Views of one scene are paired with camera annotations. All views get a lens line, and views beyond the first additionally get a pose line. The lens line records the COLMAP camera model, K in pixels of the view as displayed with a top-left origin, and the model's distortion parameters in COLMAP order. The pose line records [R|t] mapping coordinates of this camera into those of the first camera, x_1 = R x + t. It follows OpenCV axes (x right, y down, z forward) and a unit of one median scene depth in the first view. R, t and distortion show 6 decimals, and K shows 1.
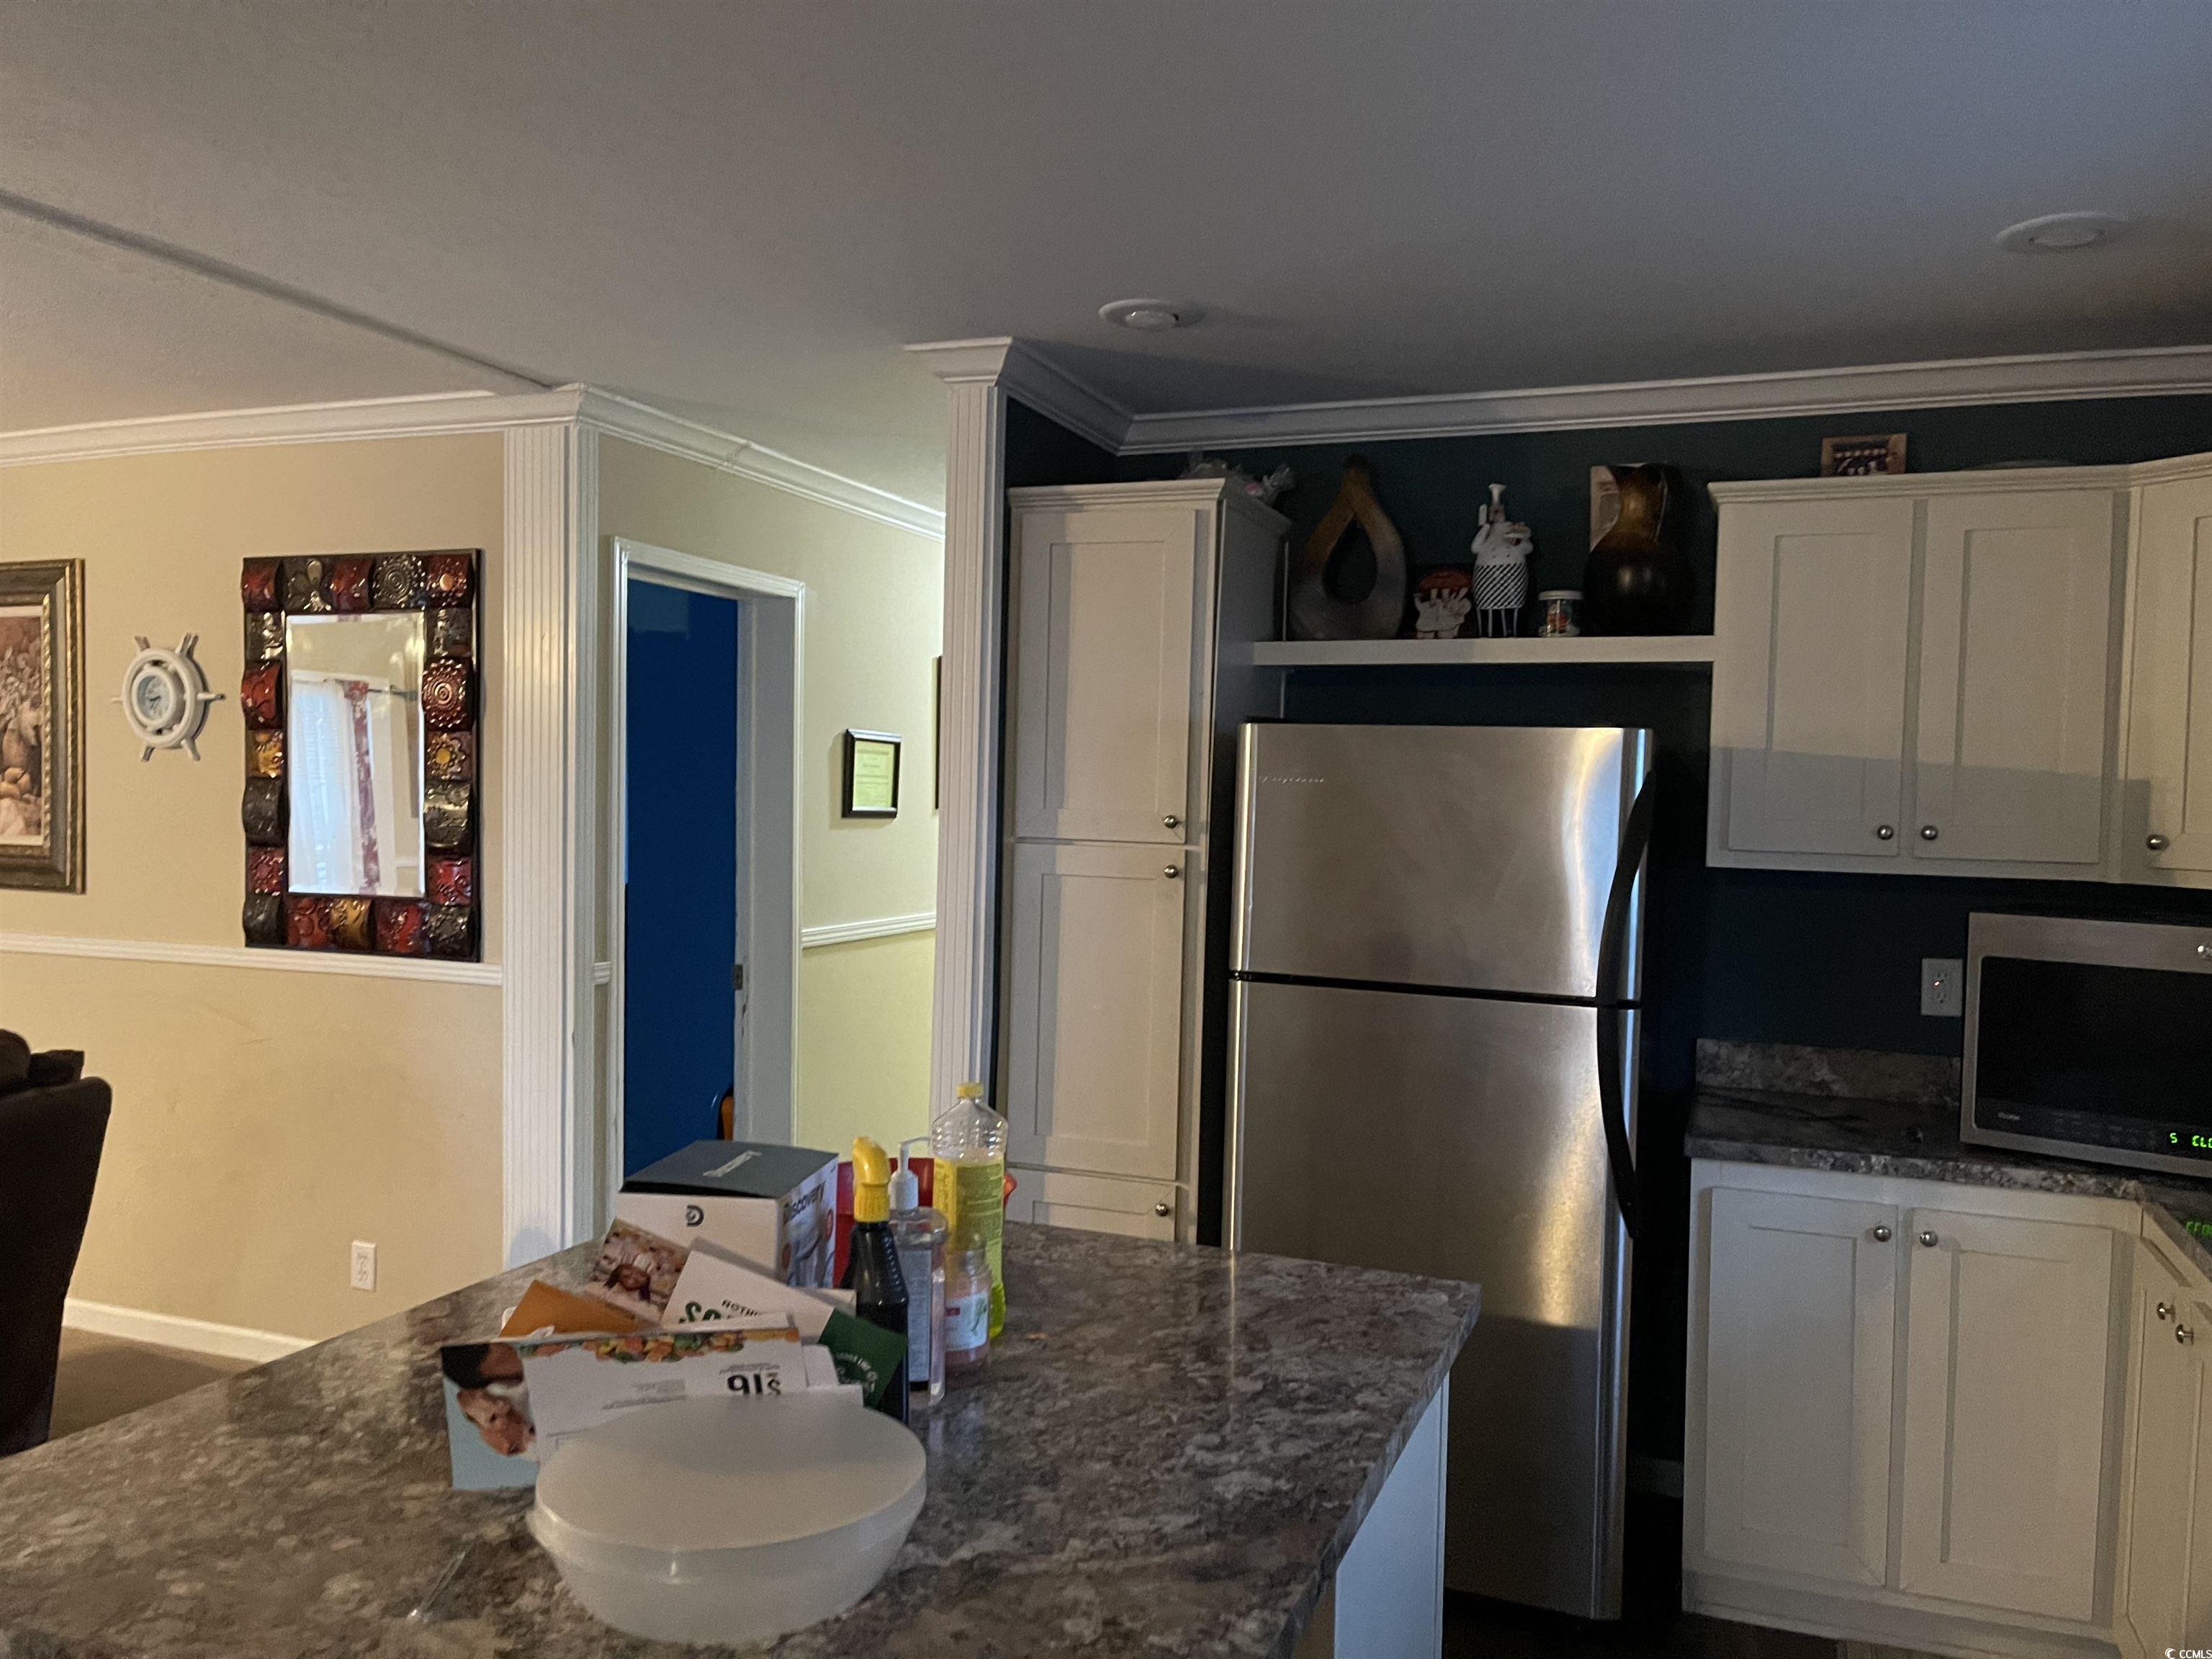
lens RADIAL K [[1667.6, 0, 1110.2], [0, 1667.6, 840.0], [0, 0, 1]] dist [0.074583, -0.094485]
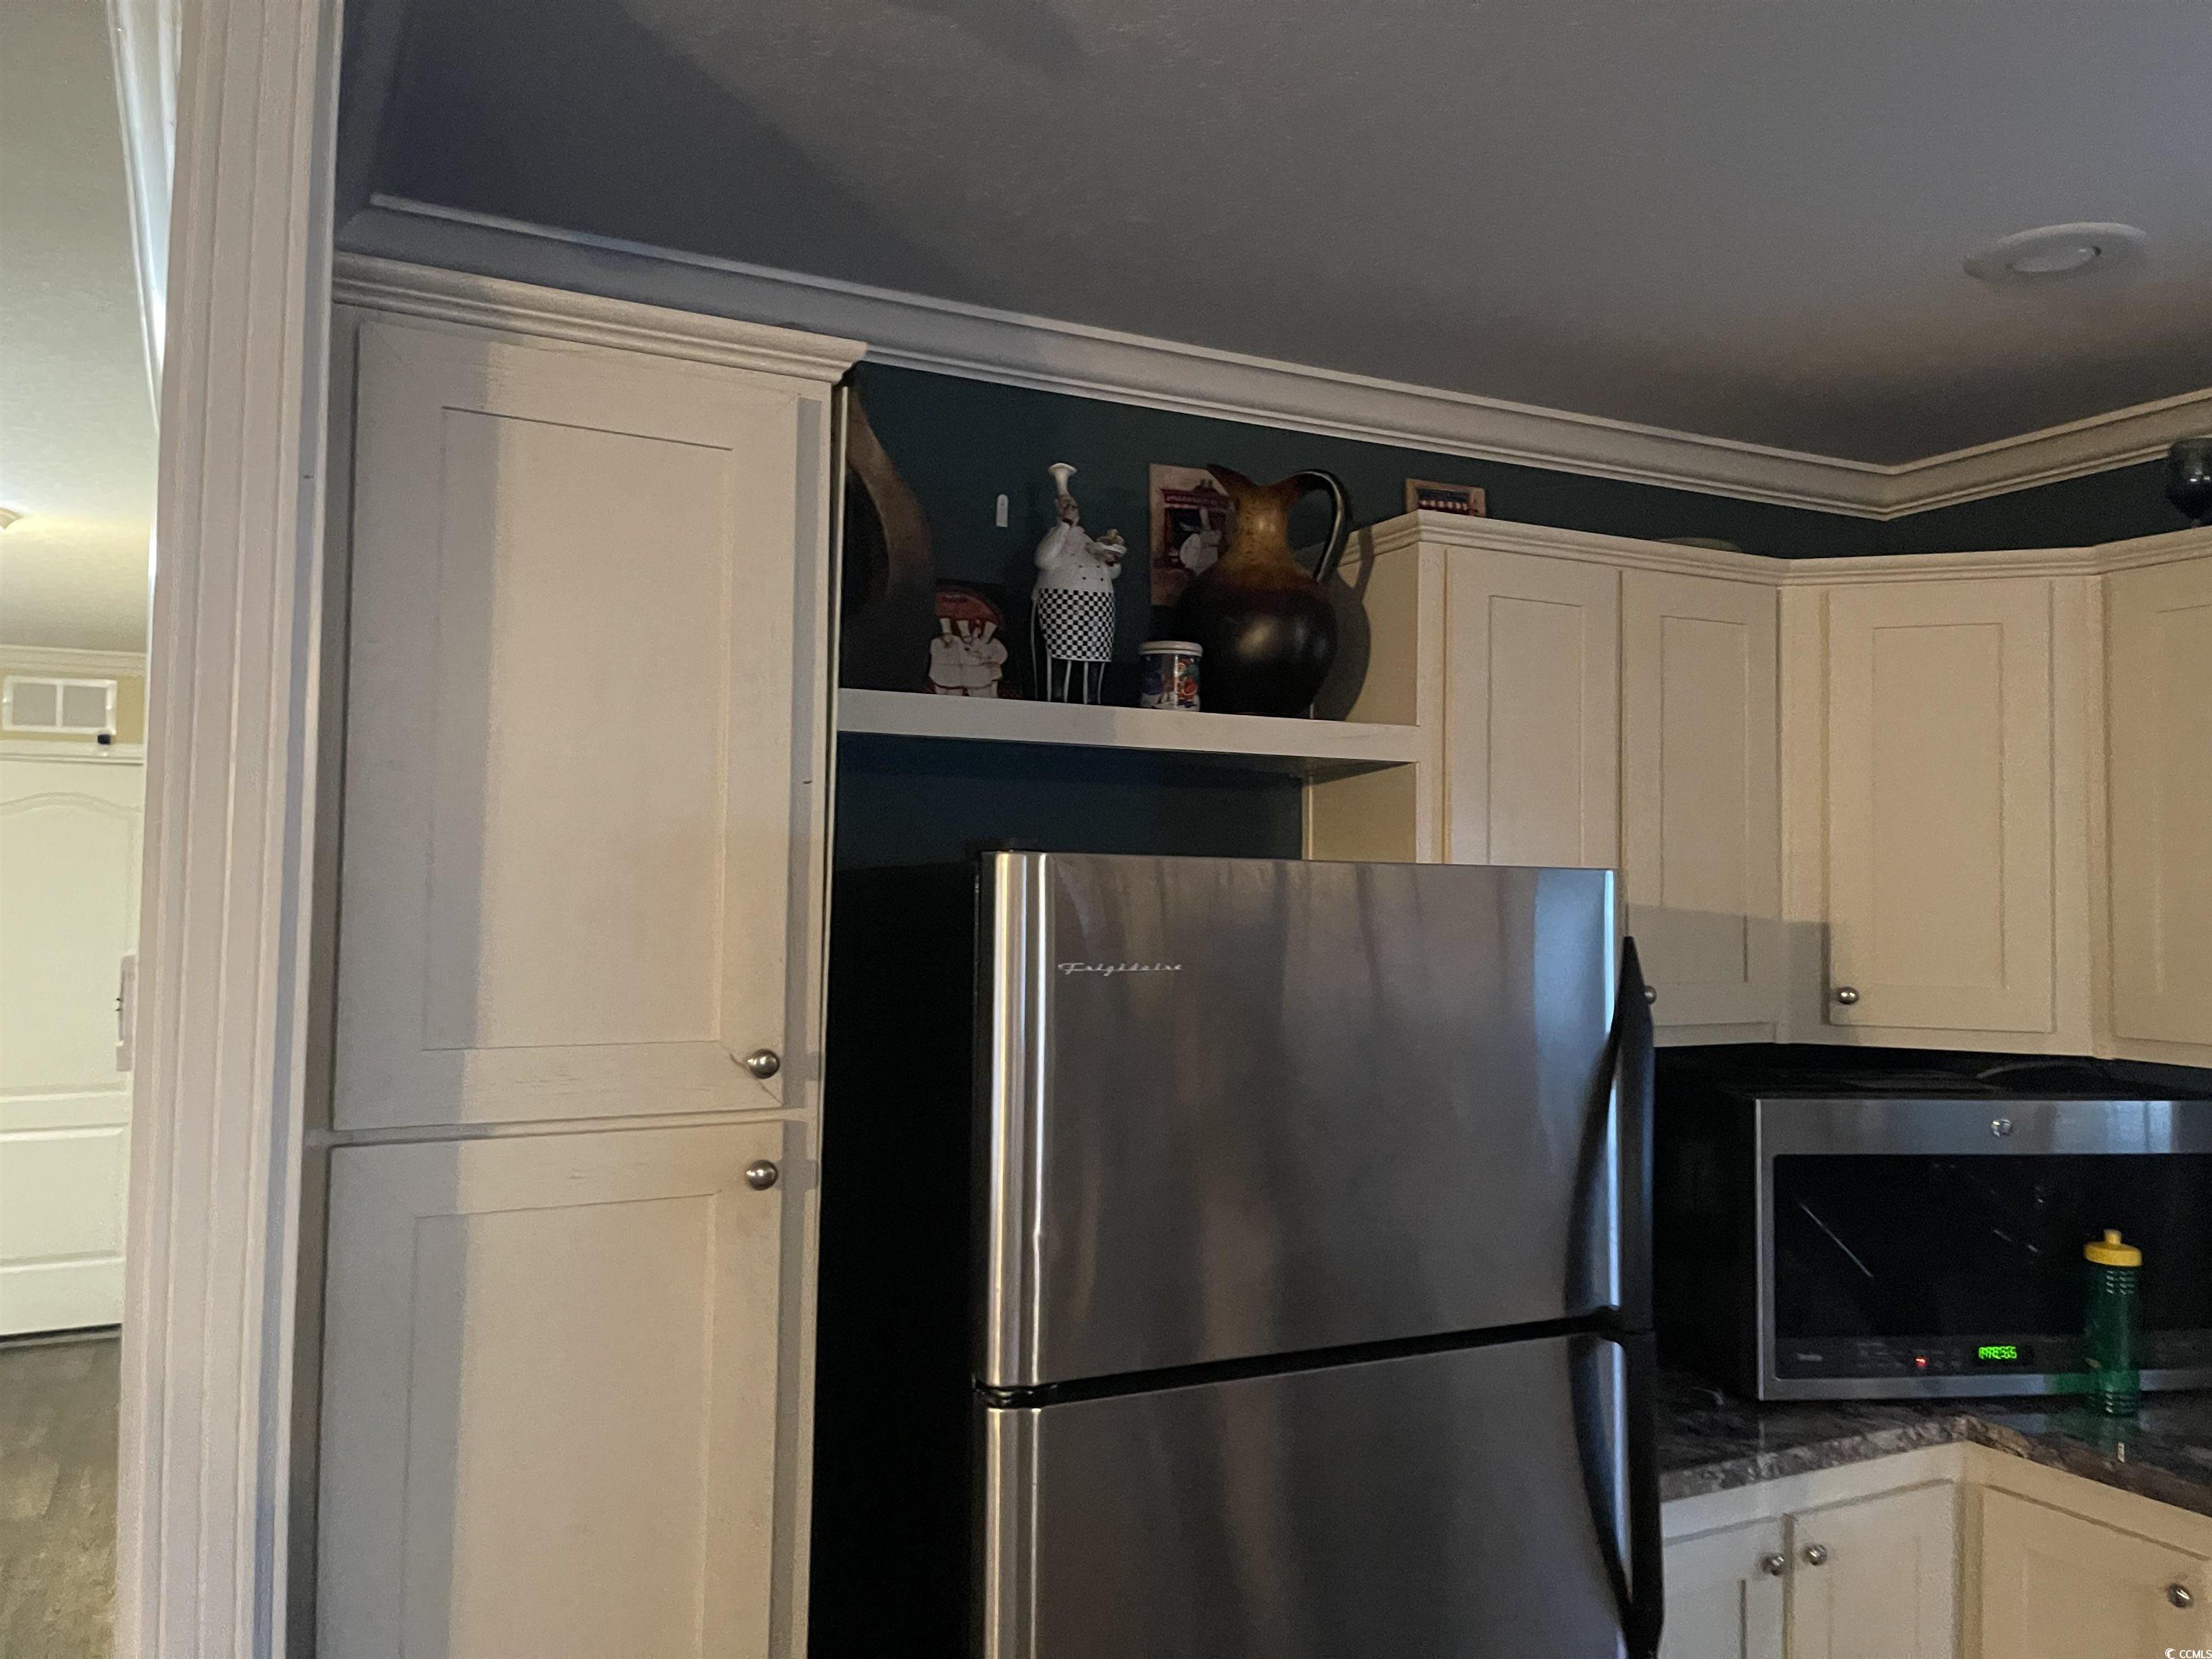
lens RADIAL K [[1667.6, 0, 1142.1], [0, 1667.6, 823.1], [0, 0, 1]] dist [0.074583, -0.094485]
pose [[0.660303, 0.013278, 0.750882, -0.238265], [0.029424, 0.998619, -0.043534, -0.053309], [-0.750422, 0.050839, 0.659001, 0.618799]]
